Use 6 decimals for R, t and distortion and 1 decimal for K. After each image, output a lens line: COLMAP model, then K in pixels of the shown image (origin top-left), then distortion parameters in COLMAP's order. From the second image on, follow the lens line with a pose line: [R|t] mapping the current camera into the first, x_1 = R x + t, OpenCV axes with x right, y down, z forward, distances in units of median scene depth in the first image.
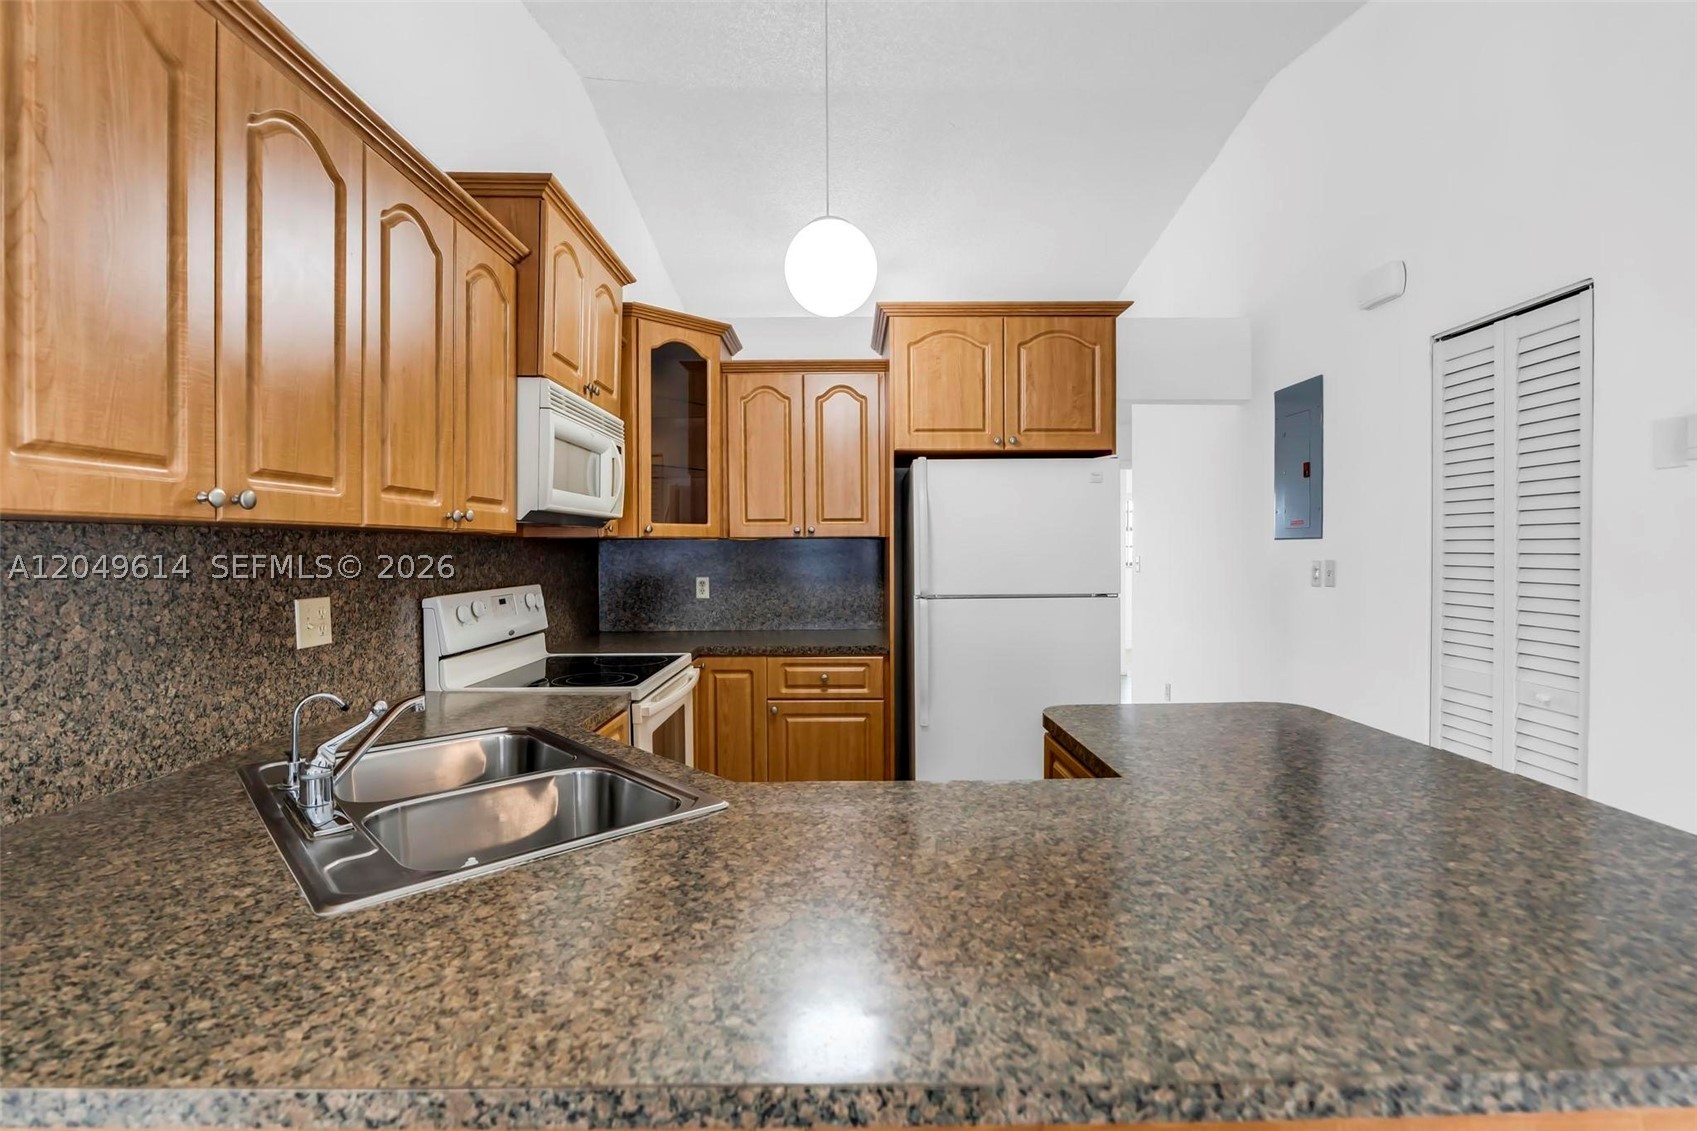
lens RADIAL K [[792.3, 0, 852.1], [0, 792.3, 562.2], [0, 0, 1]] dist [-0.017231, 0.000918]
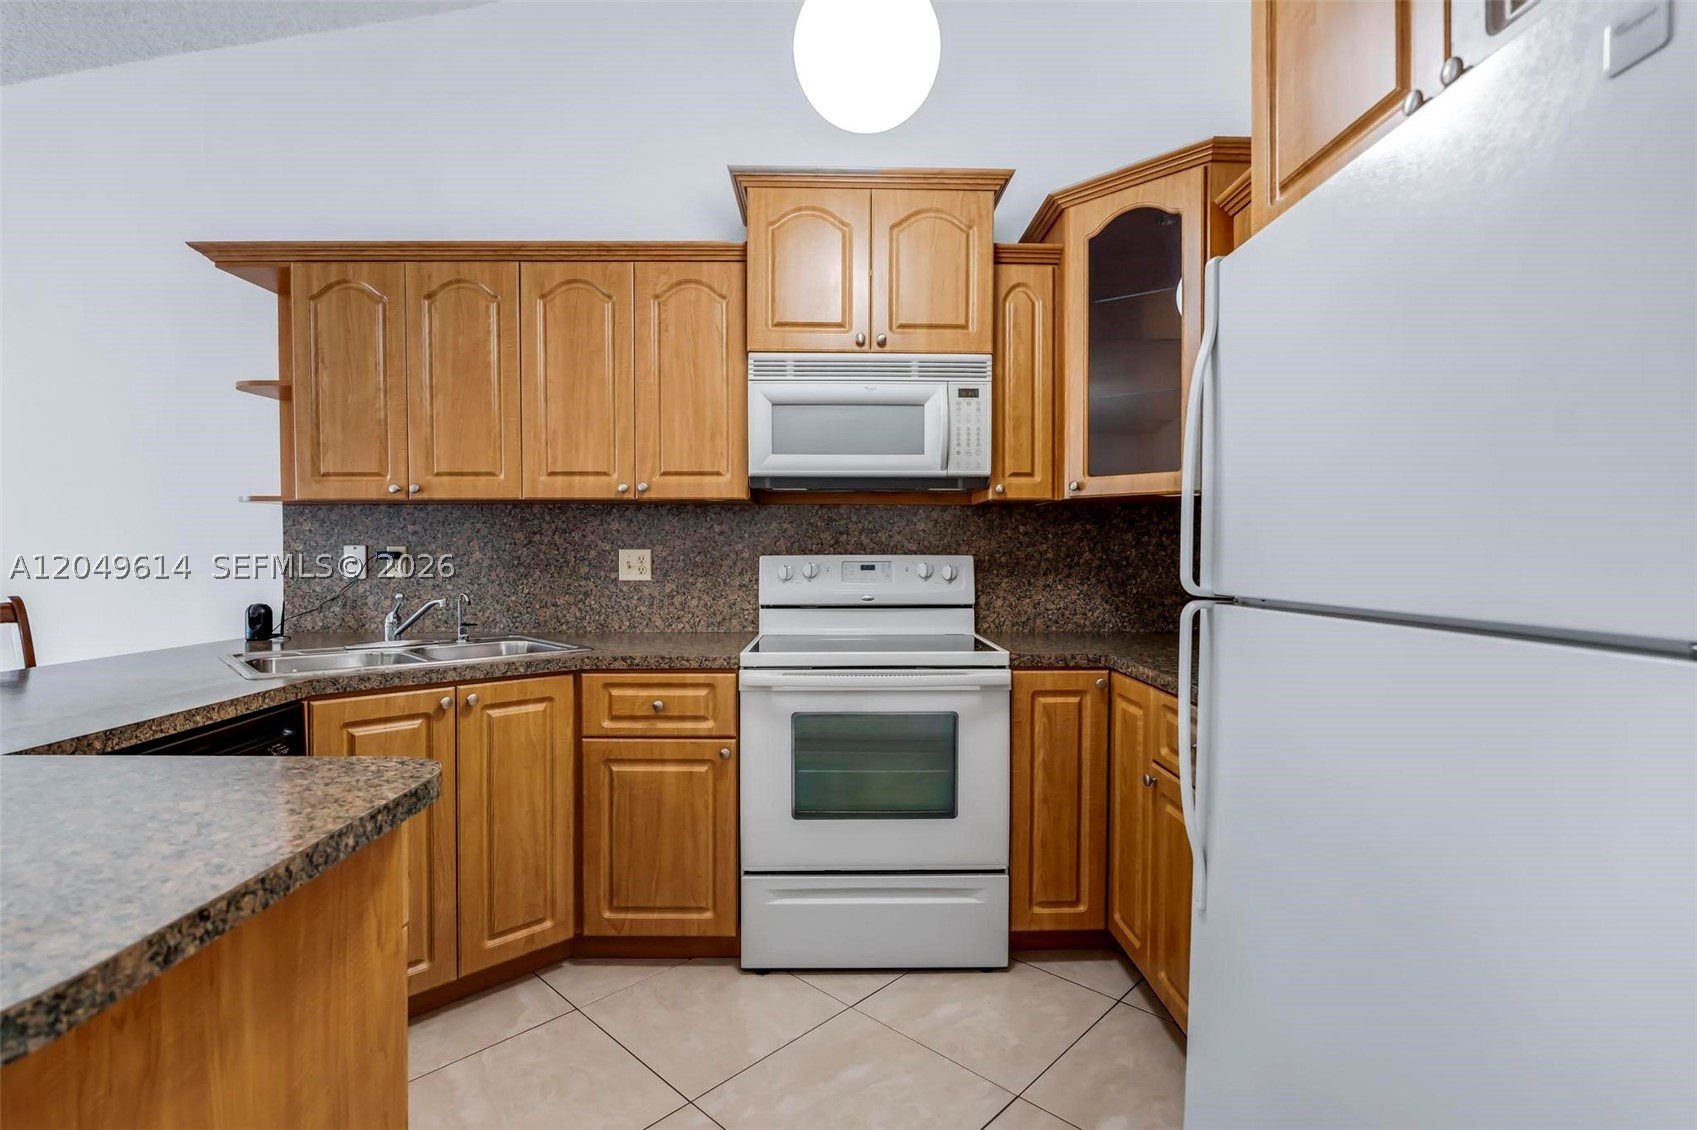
lens RADIAL K [[792.3, 0, 852.1], [0, 792.3, 561.7], [0, 0, 1]] dist [-0.017231, 0.000918]
pose [[0.019871, 0.020019, -0.999602, 0.496413], [-0.018490, 0.999636, 0.019652, 0.018594], [0.999632, 0.018092, 0.020234, 0.801319]]
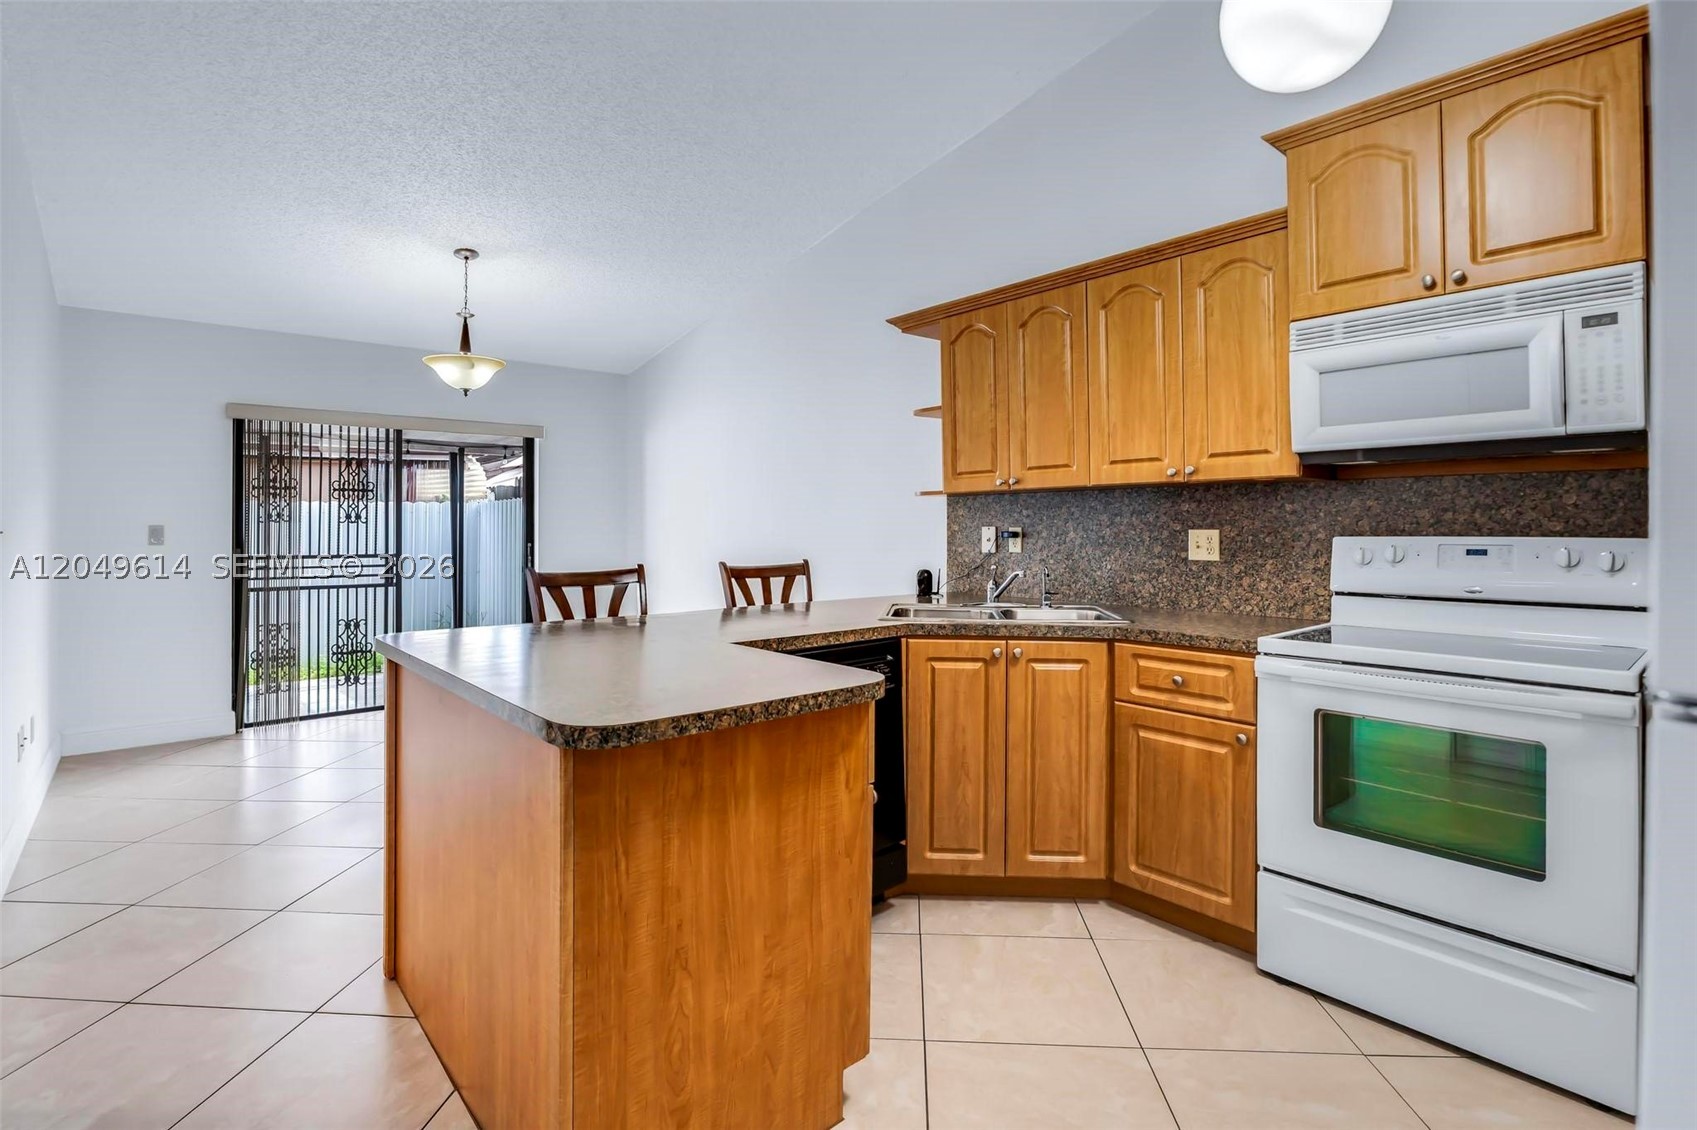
lens RADIAL K [[816.5, 0, 857.2], [0, 816.5, 515.4], [0, 0, 1]] dist [-0.011445, 0.001095]
pose [[-0.750313, -0.001288, -0.661082, 0.515439], [-0.004371, 0.999986, 0.003013, 0.009248], [0.661069, 0.005151, -0.750308, 1.011615]]
